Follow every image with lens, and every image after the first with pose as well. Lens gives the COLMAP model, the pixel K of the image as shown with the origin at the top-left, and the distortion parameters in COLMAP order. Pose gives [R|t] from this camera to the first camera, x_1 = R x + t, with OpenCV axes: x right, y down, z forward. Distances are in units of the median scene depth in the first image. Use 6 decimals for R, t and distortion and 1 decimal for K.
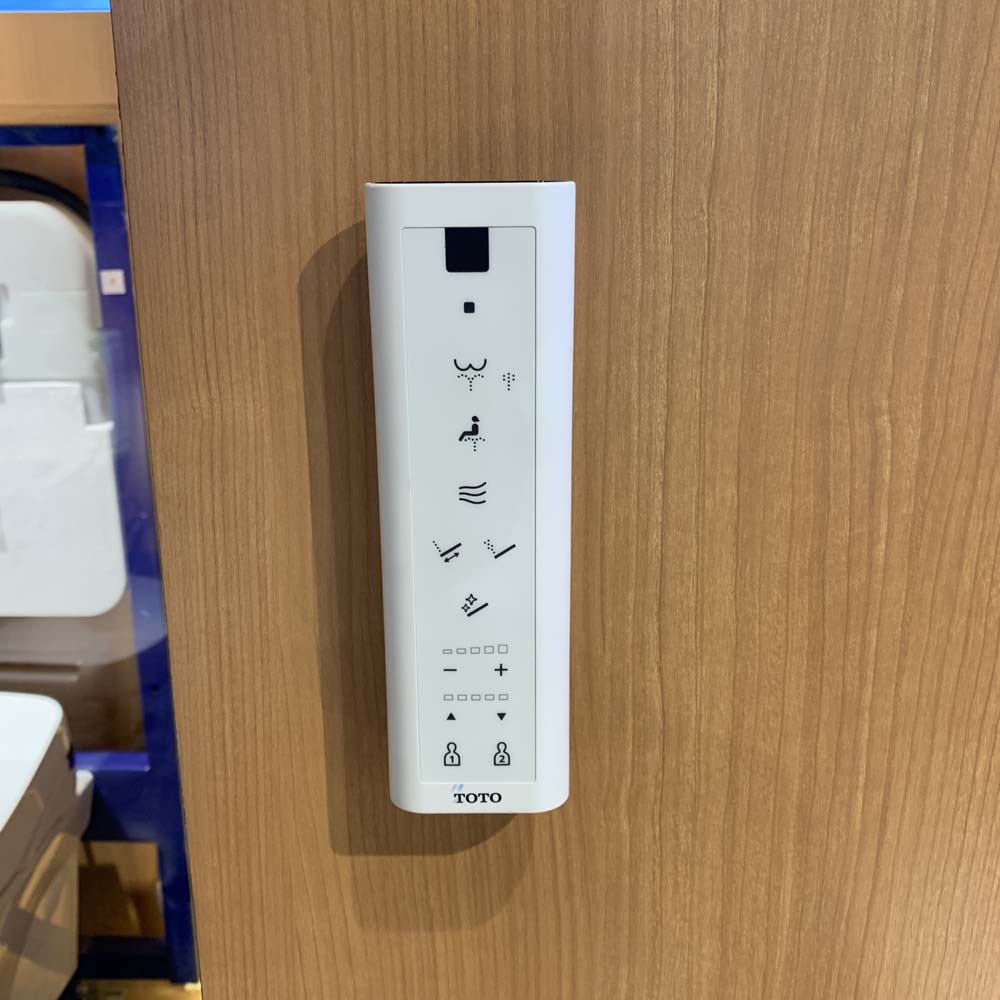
lens RADIAL K [[1029.0, 0, 502.6], [0, 1029.0, 500.1], [0, 0, 1]] dist [0.010493, -0.061156]
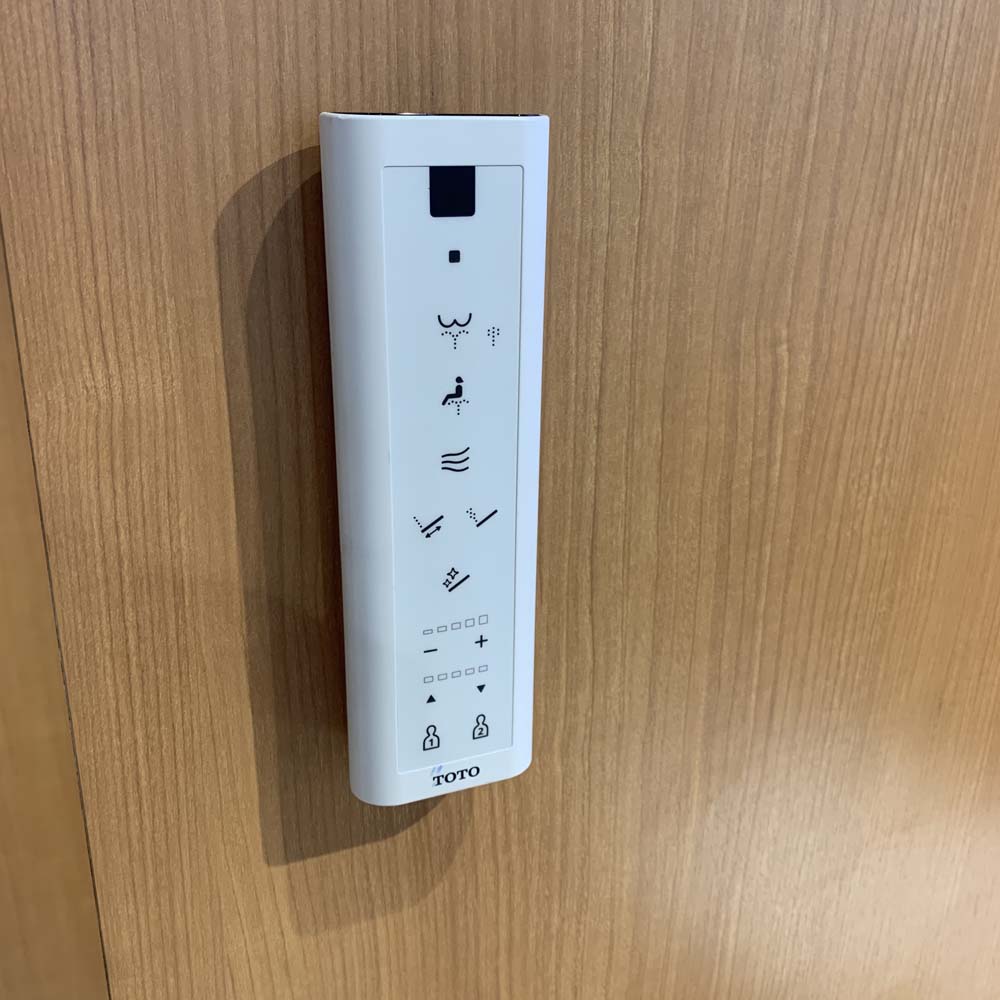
lens RADIAL K [[1029.0, 0, 502.6], [0, 1029.0, 500.1], [0, 0, 1]] dist [0.010493, -0.061156]
pose [[0.923824, -0.116819, 0.364557, -0.302632], [0.086306, 0.991342, 0.098959, -0.053872], [-0.372961, -0.059958, 0.925908, 0.120006]]
